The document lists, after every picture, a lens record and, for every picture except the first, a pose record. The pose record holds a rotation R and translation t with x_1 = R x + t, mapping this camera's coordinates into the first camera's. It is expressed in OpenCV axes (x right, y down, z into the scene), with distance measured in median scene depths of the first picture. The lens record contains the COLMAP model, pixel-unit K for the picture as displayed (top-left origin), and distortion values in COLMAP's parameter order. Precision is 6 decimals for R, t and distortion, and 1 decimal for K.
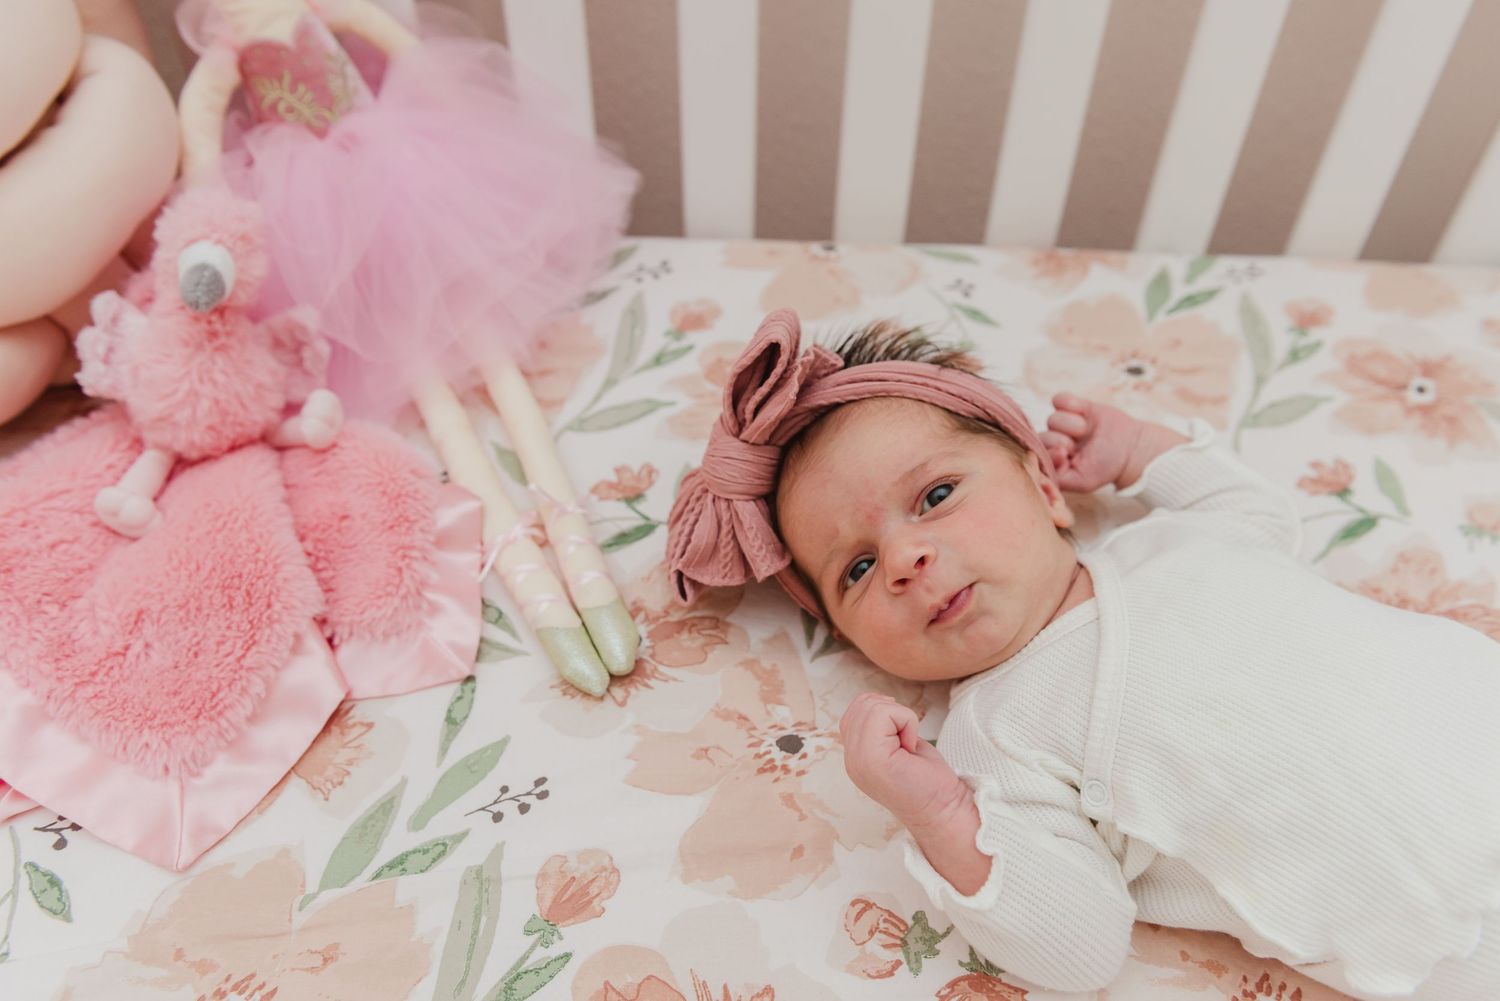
lens RADIAL K [[1112.9, 0, 741.5], [0, 1112.9, 502.5], [0, 0, 1]] dist [-0.023175, 0.007575]
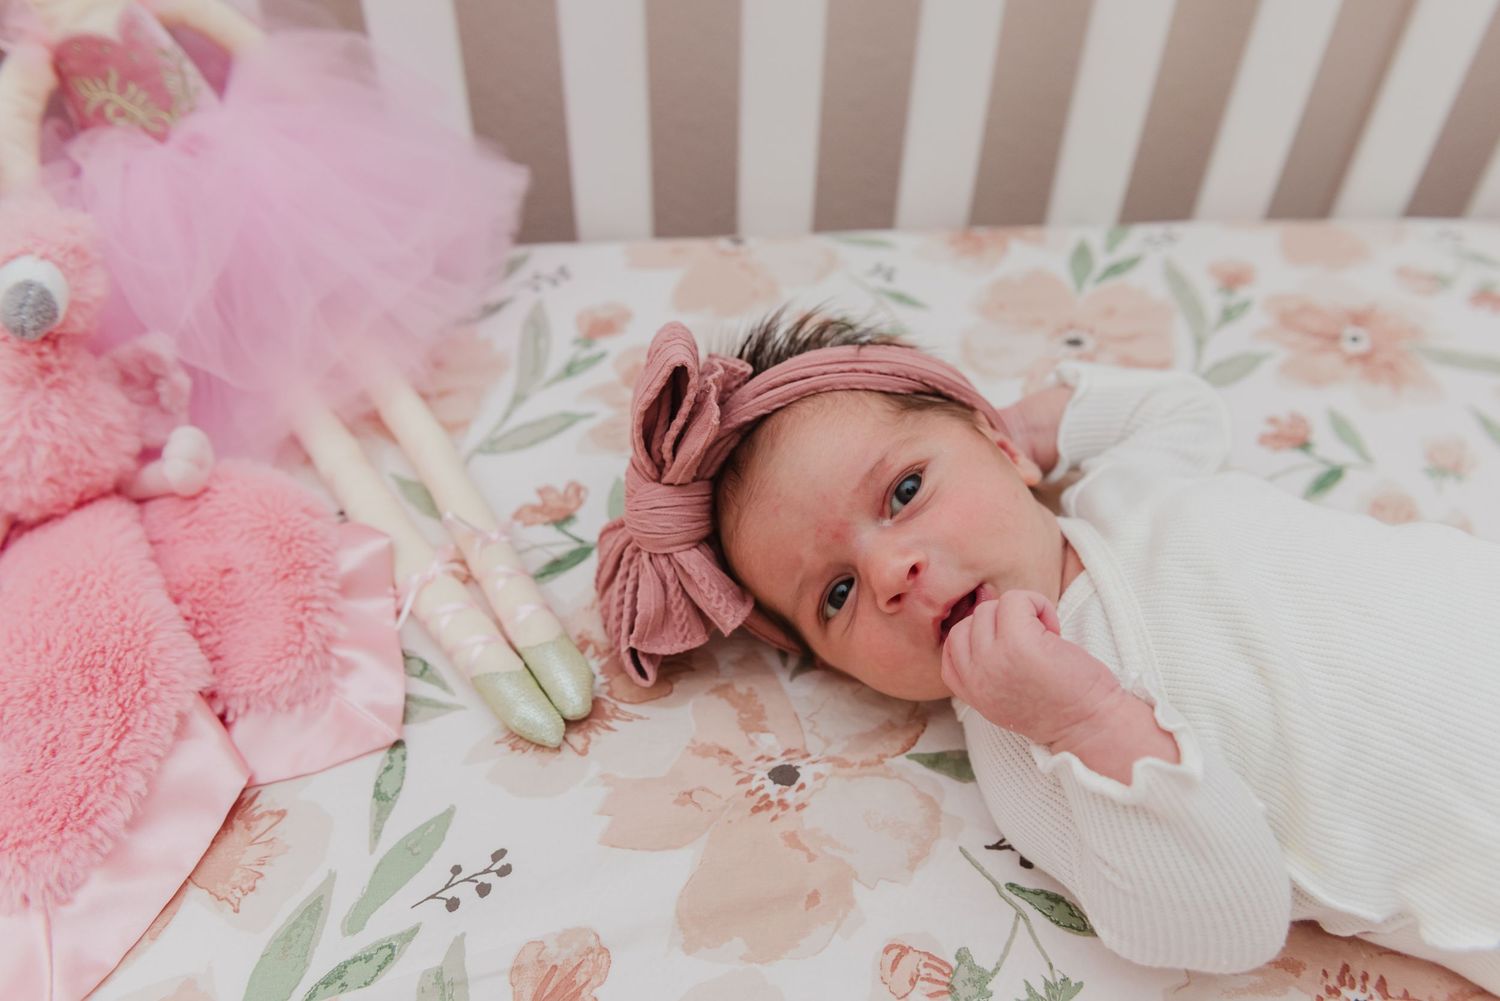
lens RADIAL K [[1112.9, 0, 741.7], [0, 1112.9, 500.8], [0, 0, 1]] dist [-0.023175, 0.007575]
pose [[0.988988, -0.093513, 0.114705, -0.063543], [0.098351, 0.994454, -0.037258, 0.030695], [-0.110584, 0.048129, 0.992701, 0.121098]]
